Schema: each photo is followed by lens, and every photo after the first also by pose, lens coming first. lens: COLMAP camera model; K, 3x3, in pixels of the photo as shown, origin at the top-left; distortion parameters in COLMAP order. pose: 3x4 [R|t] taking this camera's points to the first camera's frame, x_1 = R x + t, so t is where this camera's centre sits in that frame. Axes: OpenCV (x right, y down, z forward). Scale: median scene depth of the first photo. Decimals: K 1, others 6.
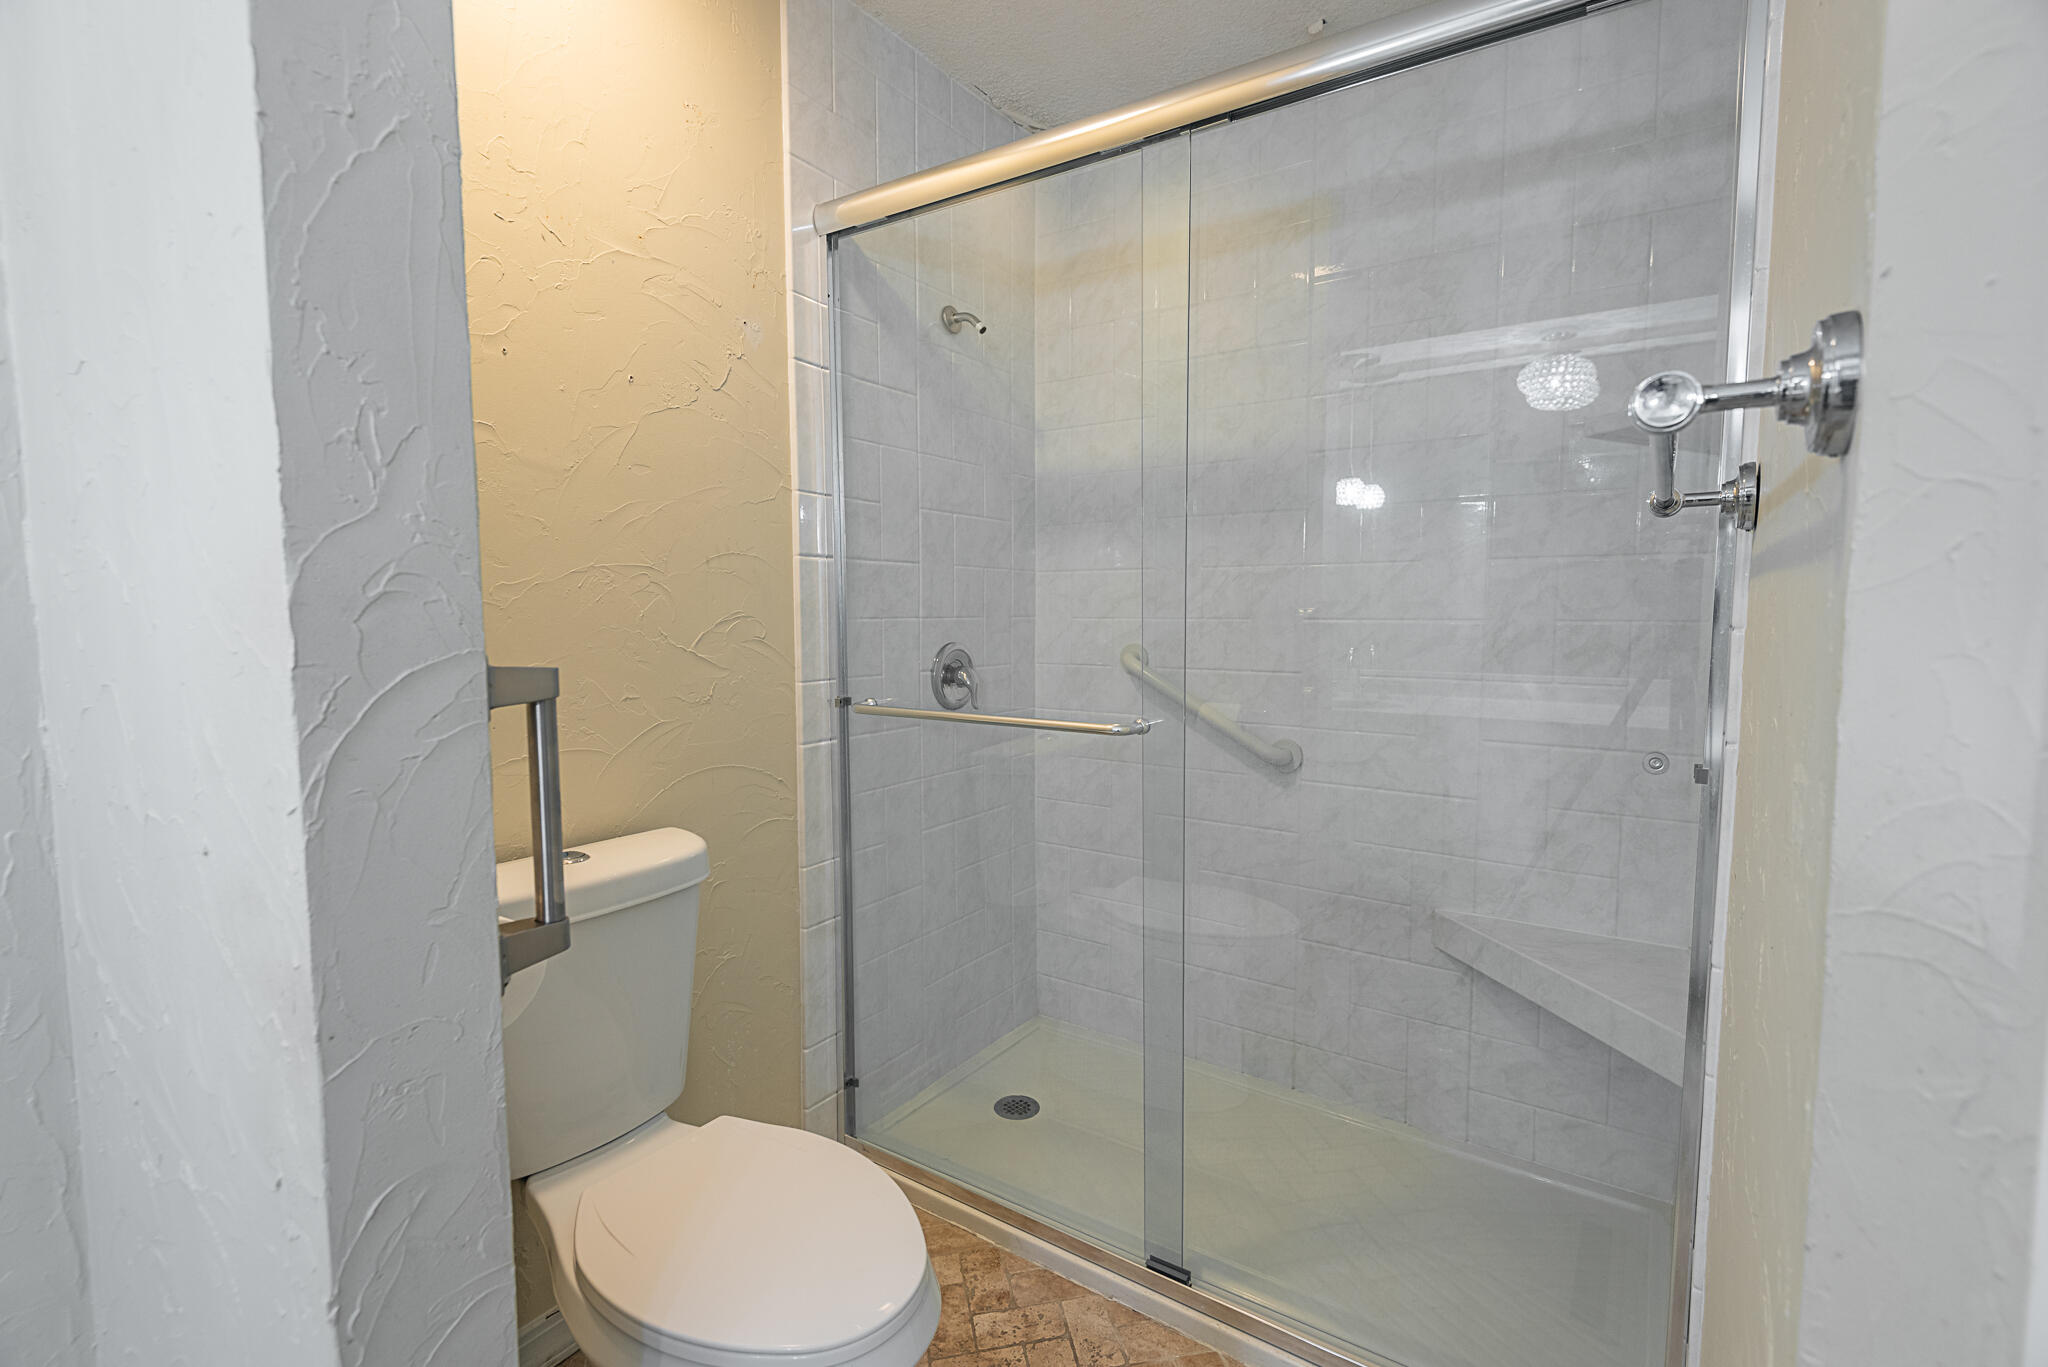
lens RADIAL K [[927.5, 0, 1023.3], [0, 927.5, 680.3], [0, 0, 1]] dist [0.041805, -0.026056]
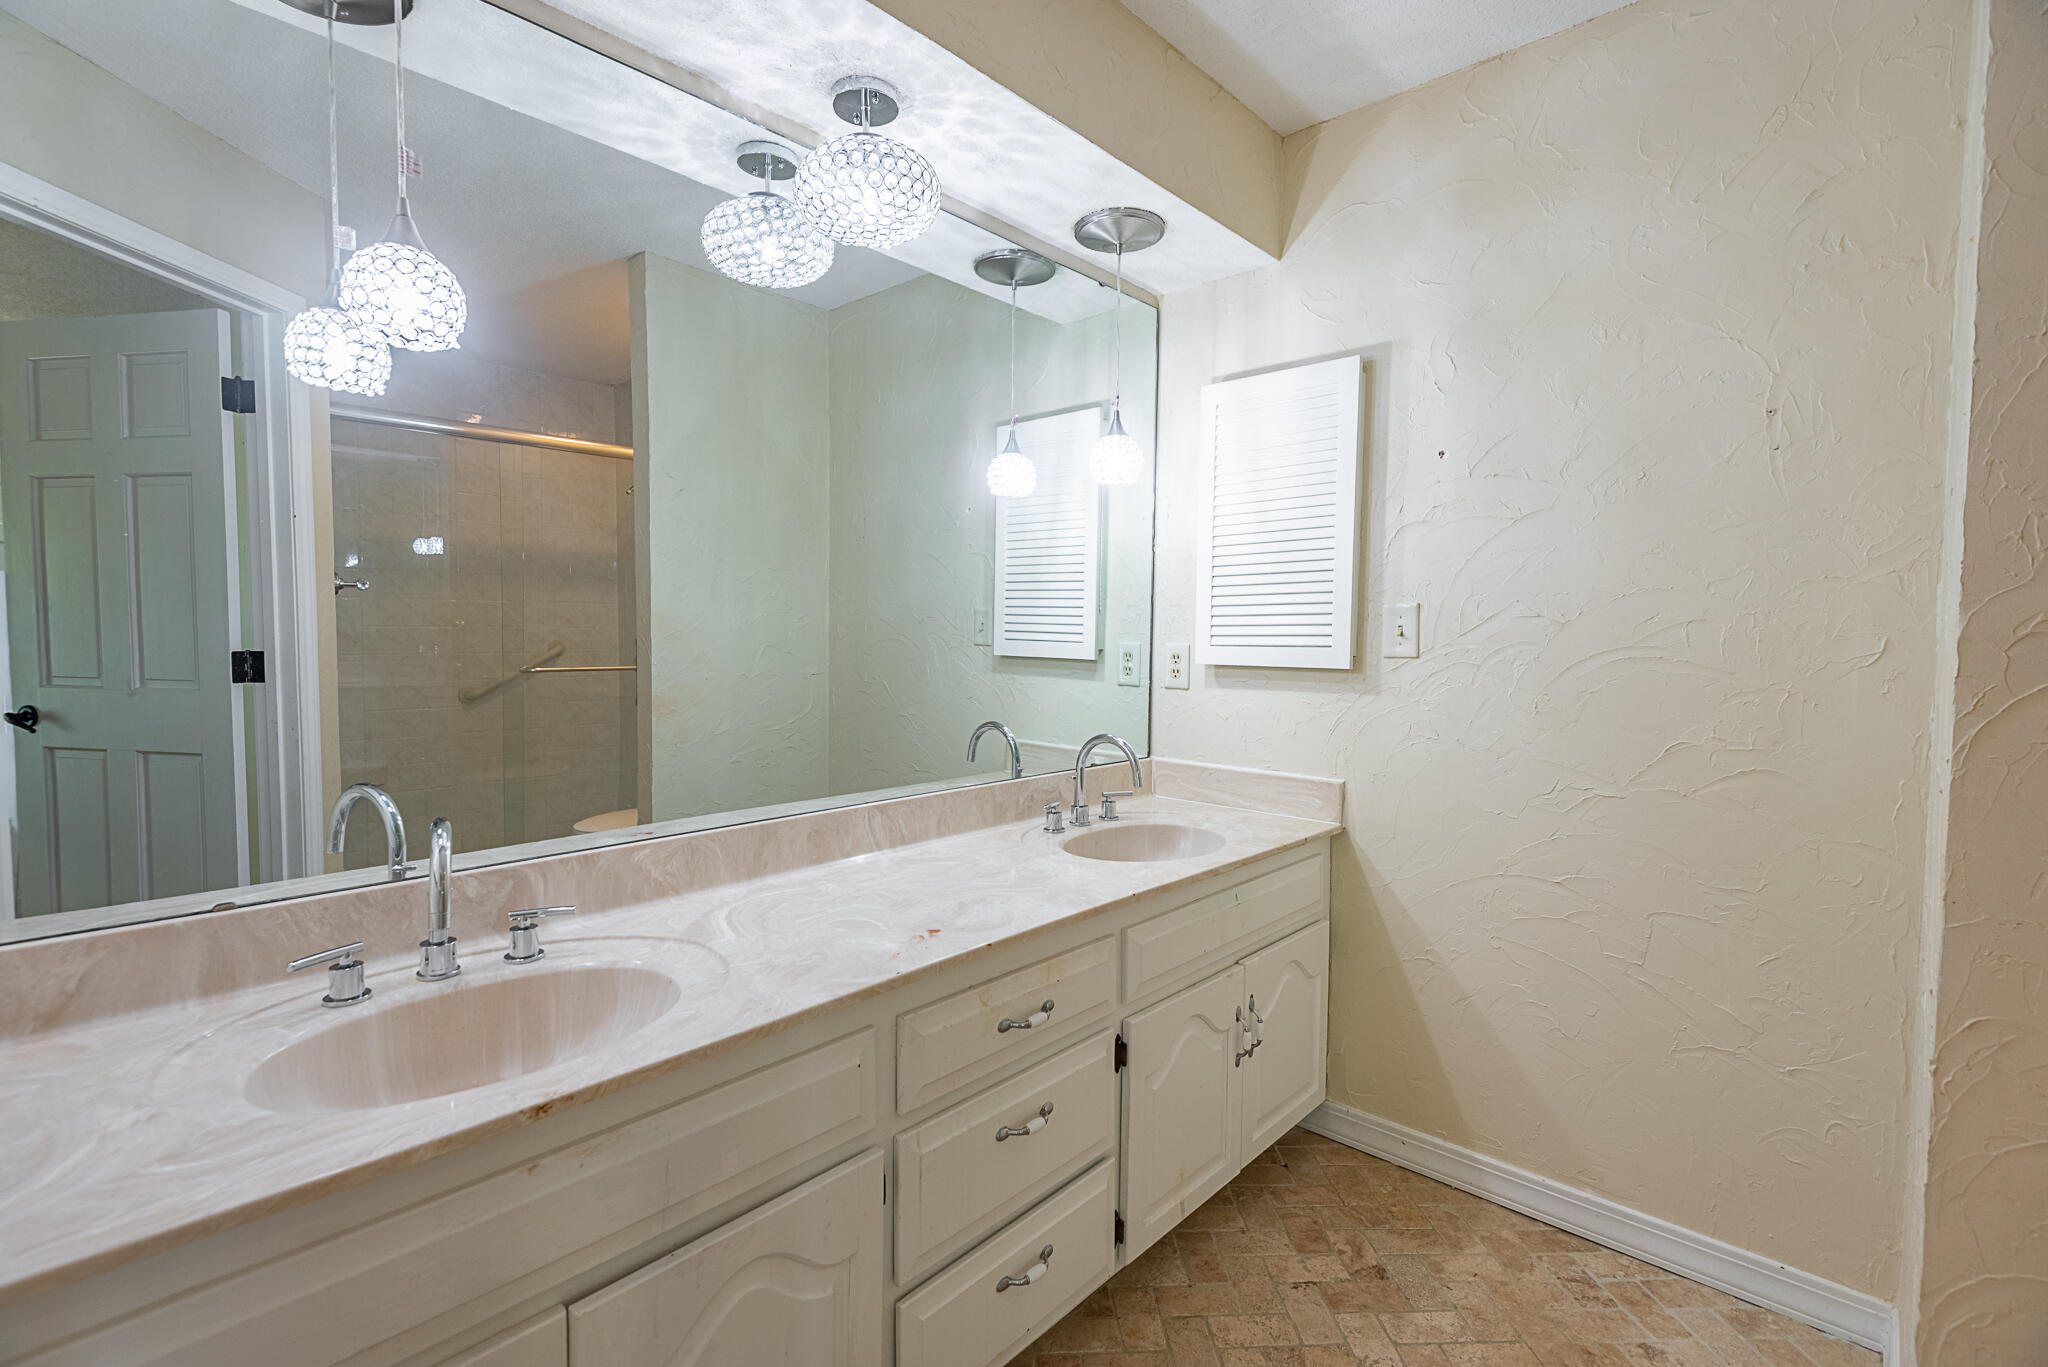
lens RADIAL K [[927.5, 0, 1023.3], [0, 927.5, 680.3], [0, 0, 1]] dist [0.041805, -0.026056]
pose [[-0.141191, 0.051542, -0.988640, 0.385442], [-0.086676, 0.994165, 0.064209, 0.010119], [0.986181, 0.094757, -0.135900, -0.146118]]
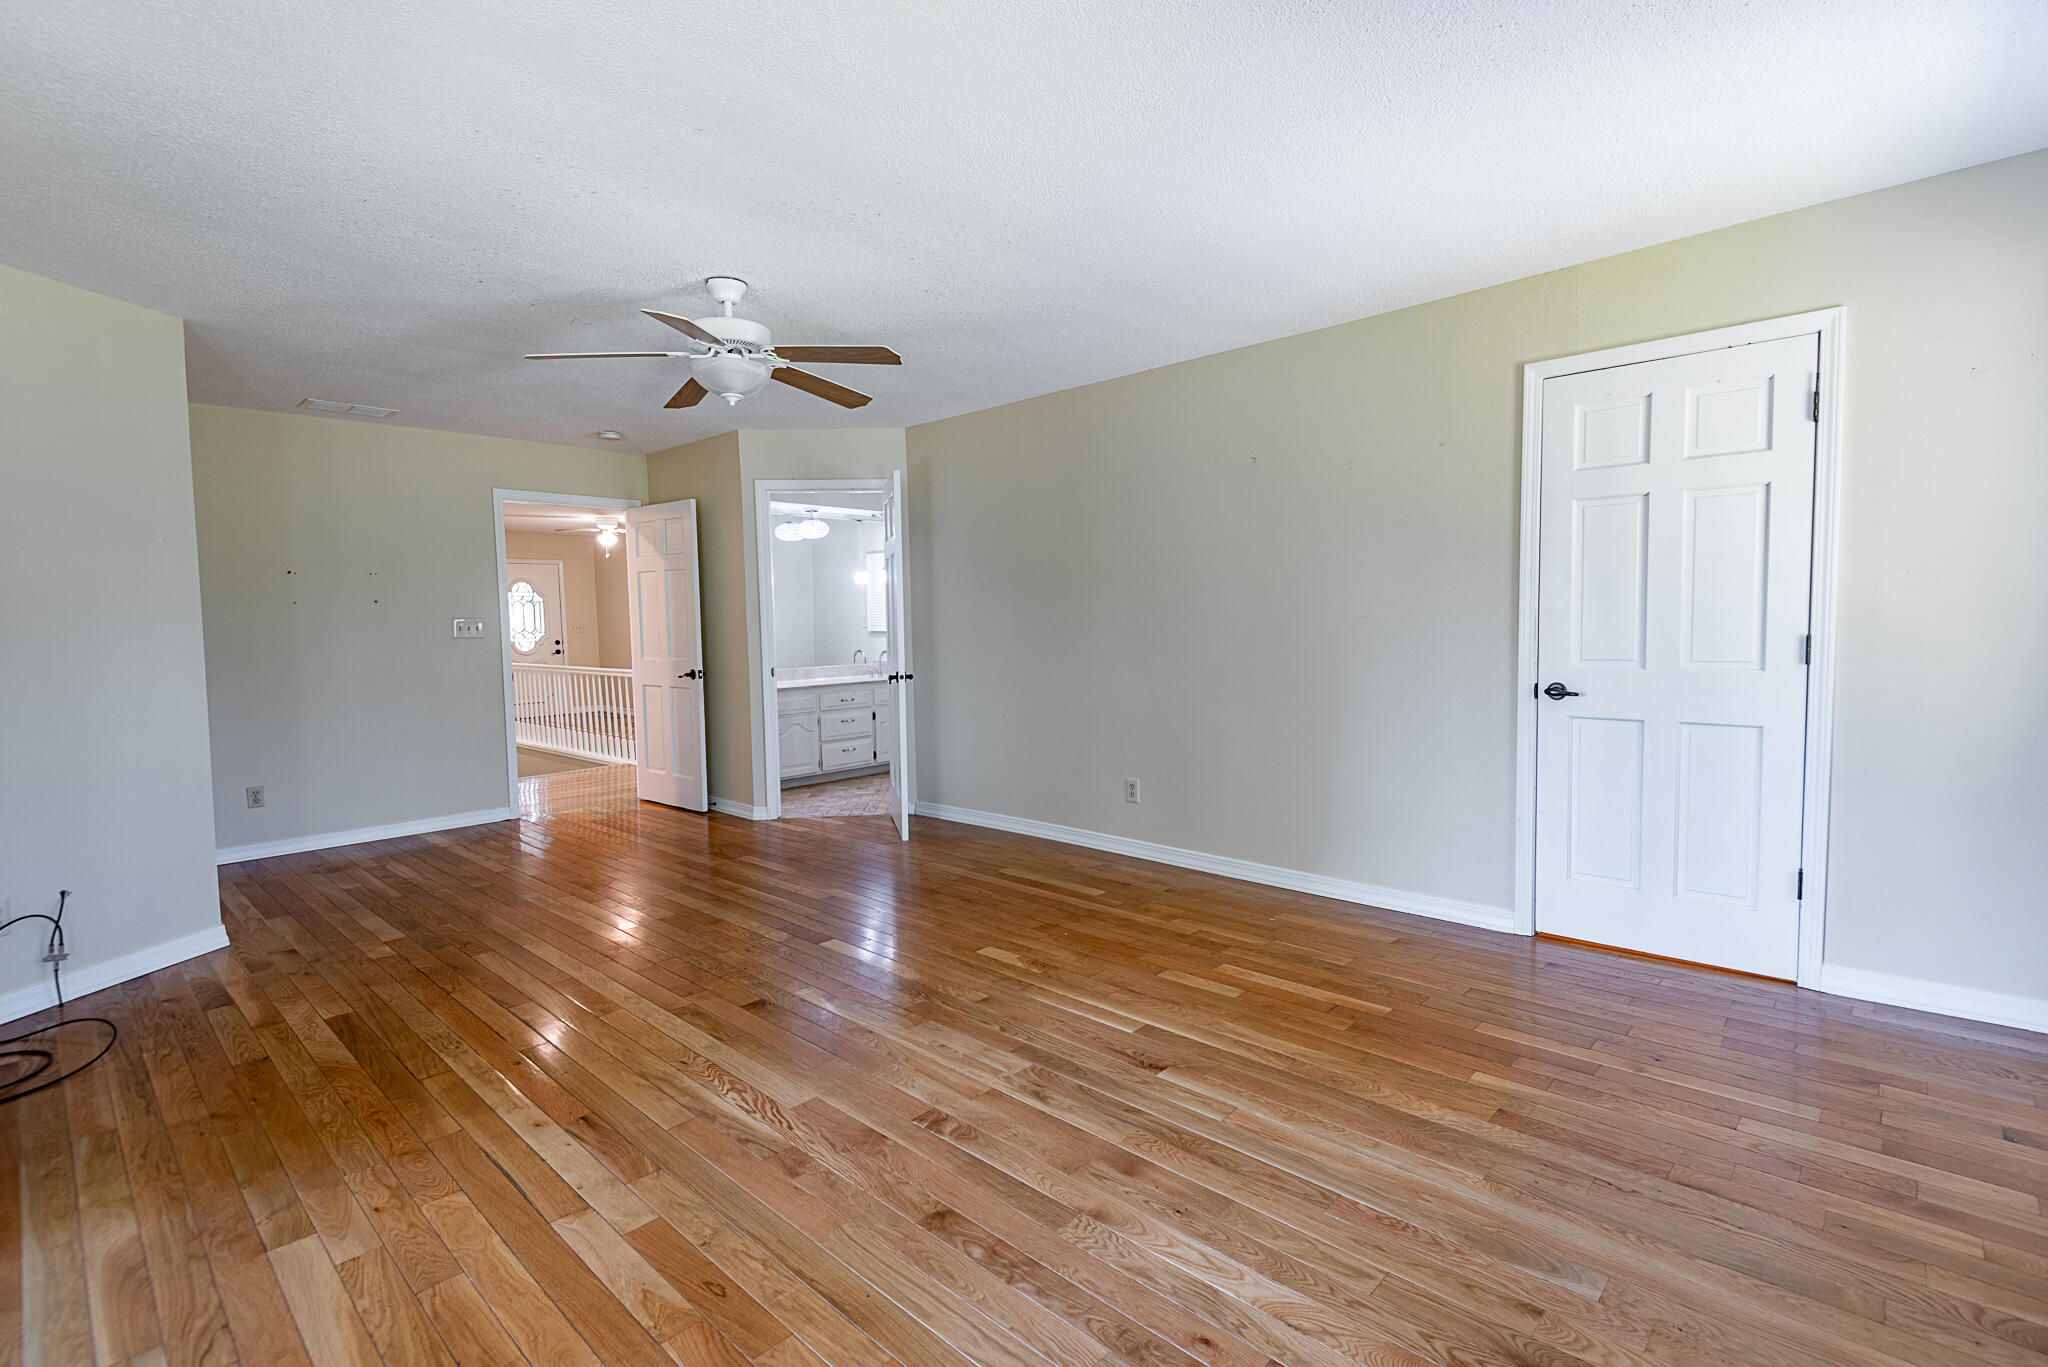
lens RADIAL K [[939.2, 0, 1020.7], [0, 939.2, 679.9], [0, 0, 1]] dist [0.033342, -0.023280]
pose [[-0.160568, 0.068224, -0.984664, 3.579518], [-0.059014, 0.995160, 0.078575, -0.107657], [0.985259, 0.070725, -0.155765, 1.178945]]
